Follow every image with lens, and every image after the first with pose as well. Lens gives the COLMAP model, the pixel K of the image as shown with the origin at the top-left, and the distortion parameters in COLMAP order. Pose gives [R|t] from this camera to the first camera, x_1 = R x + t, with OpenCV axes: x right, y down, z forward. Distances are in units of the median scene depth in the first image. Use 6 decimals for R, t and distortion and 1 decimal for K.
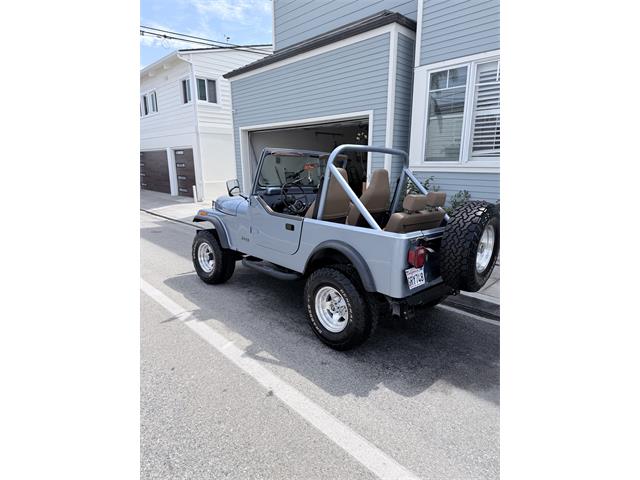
lens RADIAL K [[318.8, 0, 320.0], [0, 318.8, 240.0], [0, 0, 1]] dist [-0.001537, -0.000345]
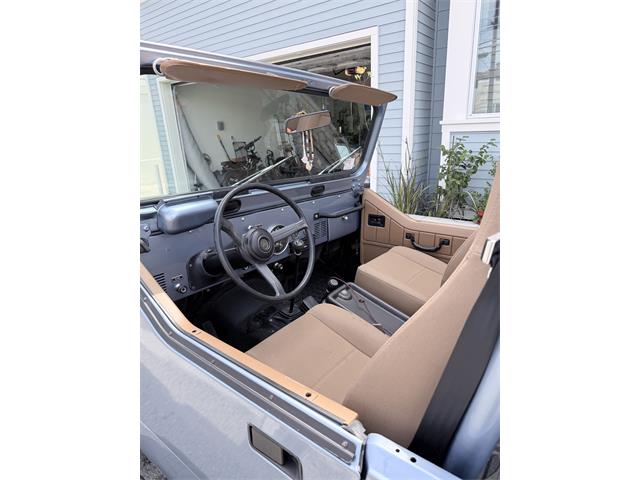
lens RADIAL K [[311.6, 0, 321.0], [0, 311.6, 222.3], [0, 0, 1]] dist [-0.000424, -0.000015]
pose [[0.986594, -0.084721, 0.139478, -0.043556], [0.077176, 0.995291, 0.058653, -0.096736], [-0.143790, -0.047103, 0.988487, 0.439019]]
